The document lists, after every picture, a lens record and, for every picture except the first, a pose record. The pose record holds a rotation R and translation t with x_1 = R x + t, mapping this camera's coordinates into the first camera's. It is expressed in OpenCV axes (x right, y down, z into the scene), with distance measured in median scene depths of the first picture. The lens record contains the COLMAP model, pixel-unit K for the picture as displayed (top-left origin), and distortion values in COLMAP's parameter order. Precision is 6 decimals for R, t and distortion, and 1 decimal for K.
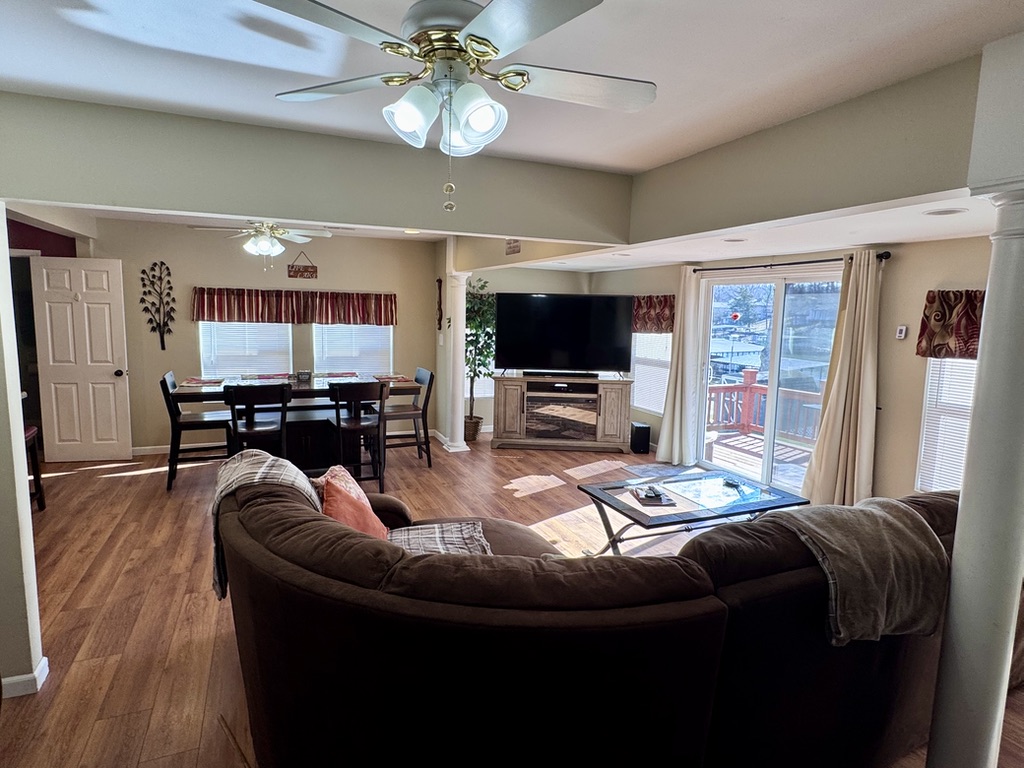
lens RADIAL K [[571.7, 0, 512.0], [0, 571.7, 384.0], [0, 0, 1]] dist [0.000696, -0.000130]
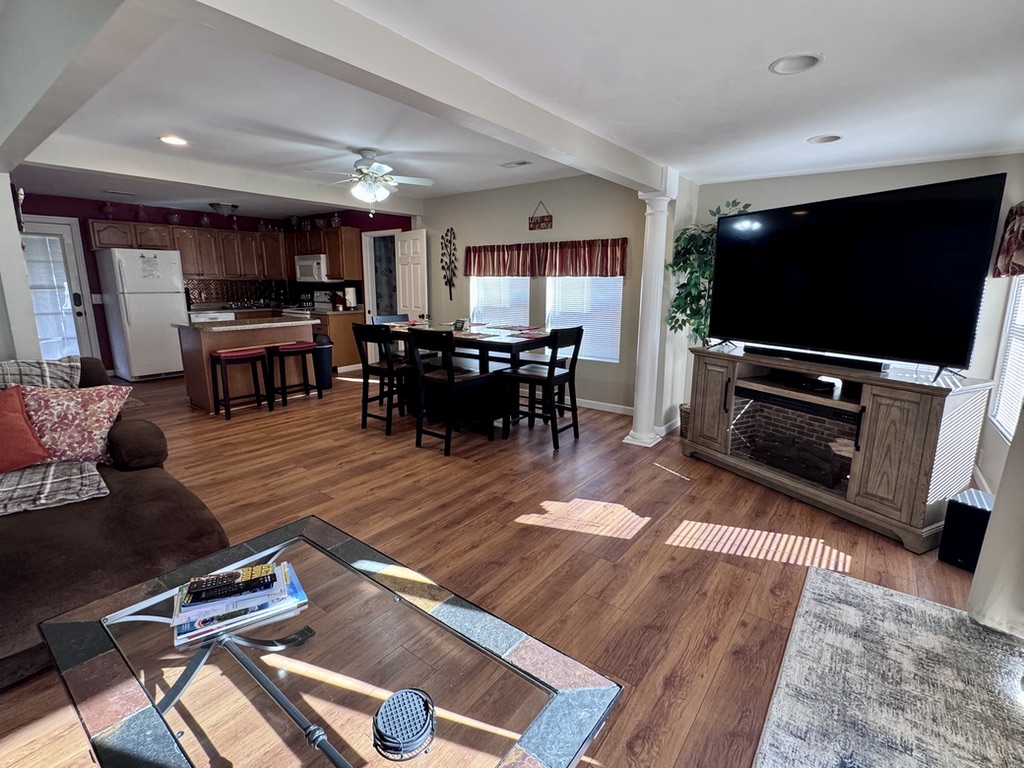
lens RADIAL K [[479.4, 0, 512.0], [0, 479.4, 384.0], [0, 0, 1]] dist [-0.003524, -0.000198]
pose [[0.483061, 0.155107, -0.861739, 0.378644], [-0.107762, 0.987234, 0.117287, -0.016073], [0.868930, 0.036206, 0.493609, 0.597093]]
